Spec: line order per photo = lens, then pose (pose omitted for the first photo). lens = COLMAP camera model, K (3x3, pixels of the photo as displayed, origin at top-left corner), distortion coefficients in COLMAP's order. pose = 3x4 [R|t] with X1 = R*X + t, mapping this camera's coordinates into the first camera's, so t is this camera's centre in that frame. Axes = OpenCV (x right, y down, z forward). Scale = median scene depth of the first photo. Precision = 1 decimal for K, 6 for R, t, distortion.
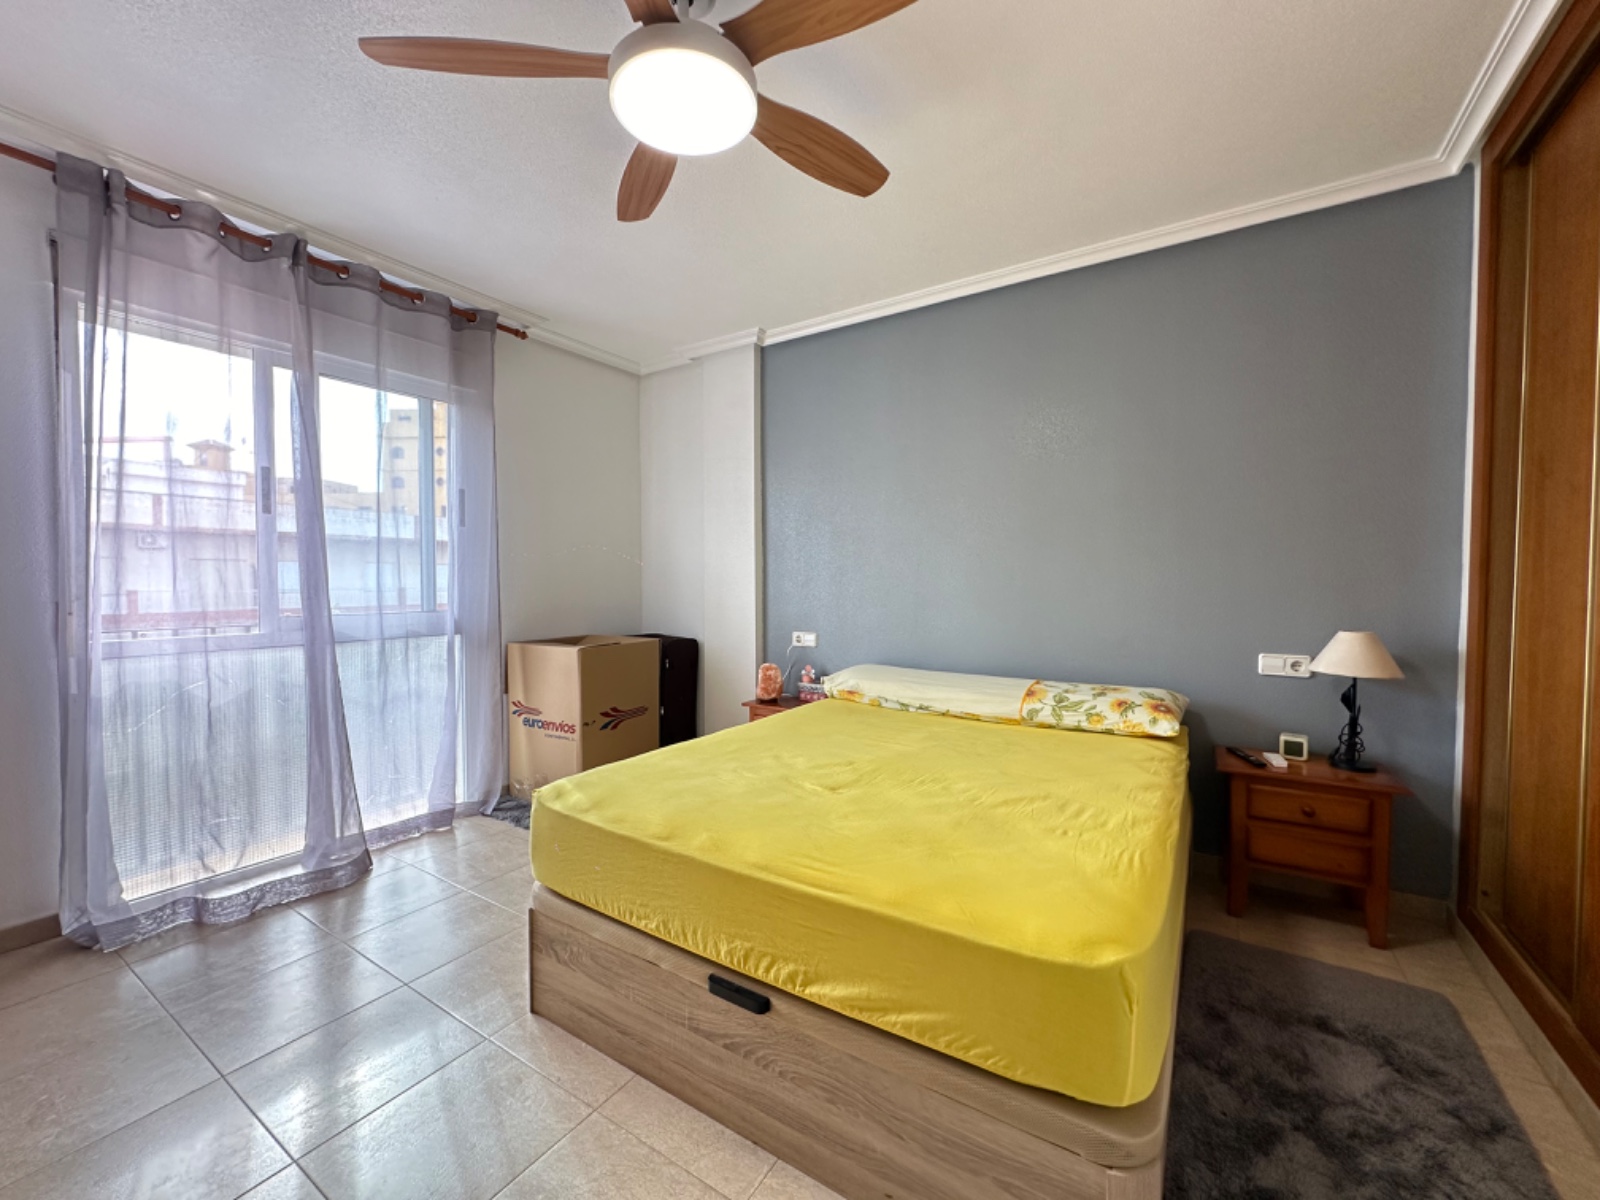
lens RADIAL K [[638.9, 0, 803.0], [0, 638.9, 600.7], [0, 0, 1]] dist [-0.002025, -0.000083]
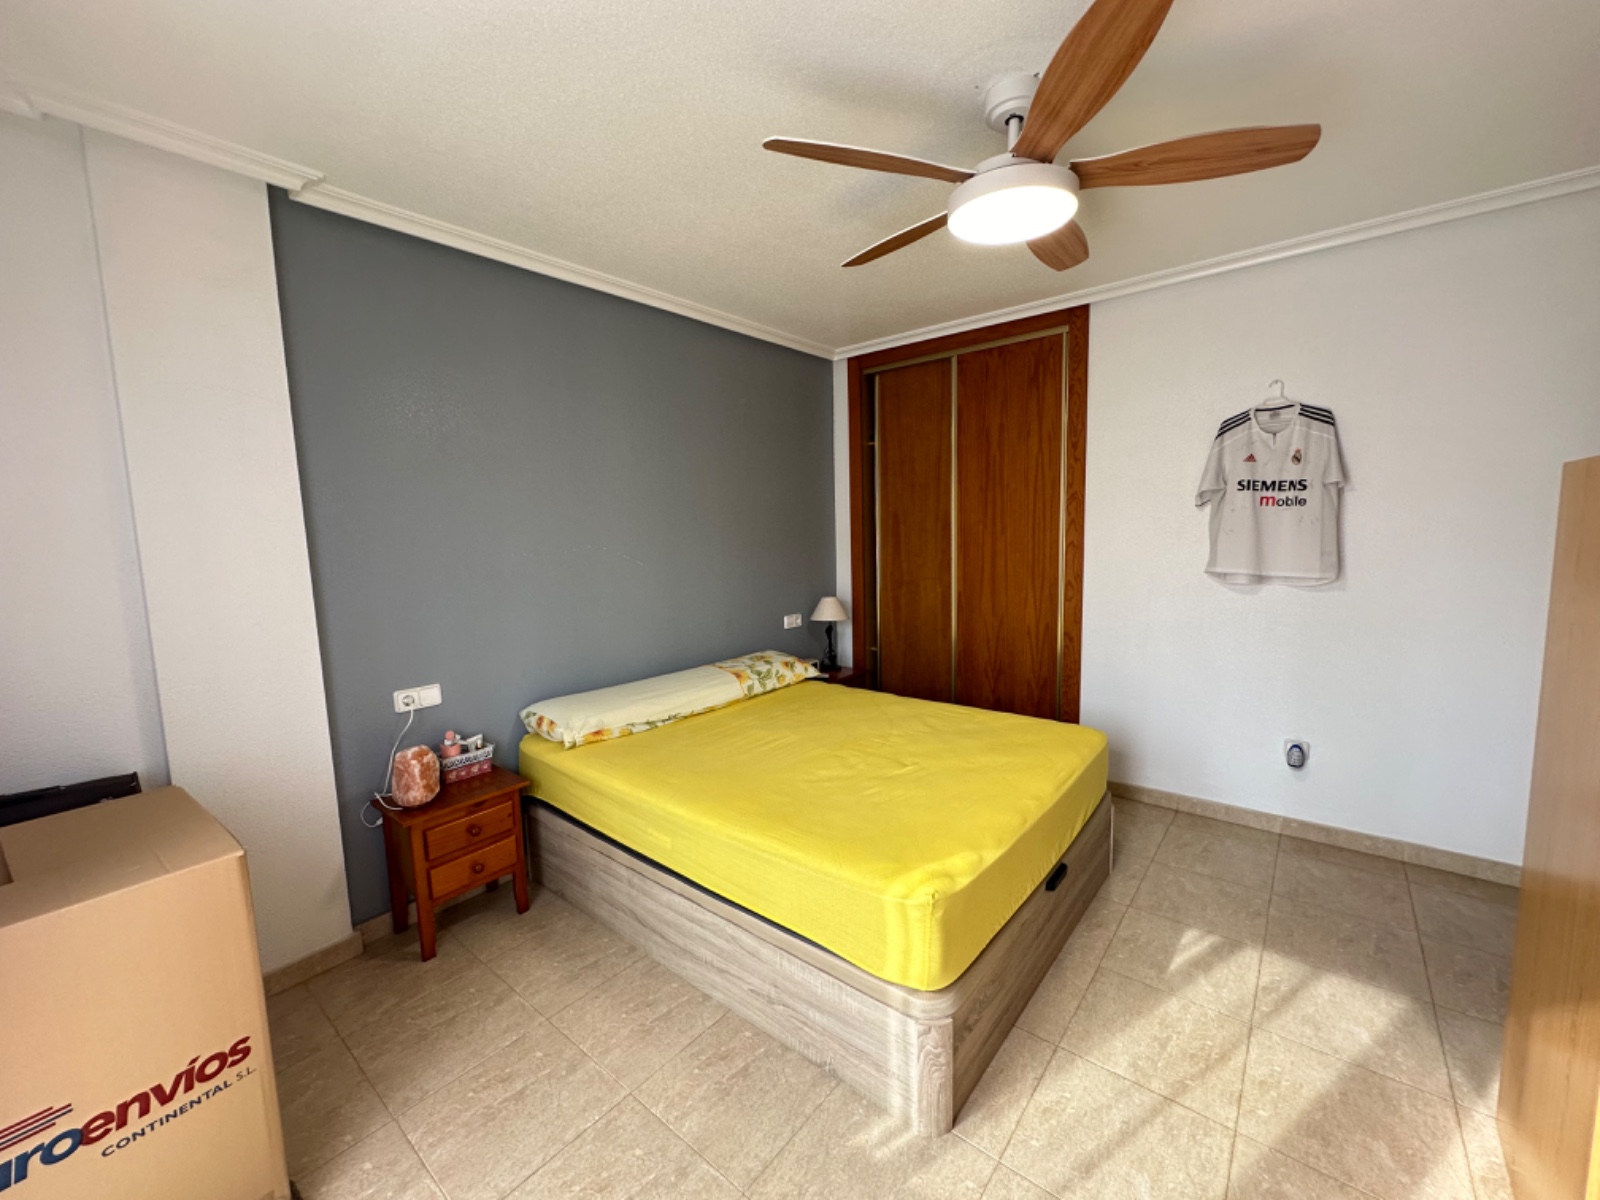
lens RADIAL K [[638.9, 0, 803.0], [0, 638.9, 600.7], [0, 0, 1]] dist [-0.002025, -0.000083]
pose [[0.116741, -0.116955, 0.986252, -0.852417], [0.056938, 0.992197, 0.110920, -0.131280], [-0.991529, 0.043206, 0.122490, 0.734680]]
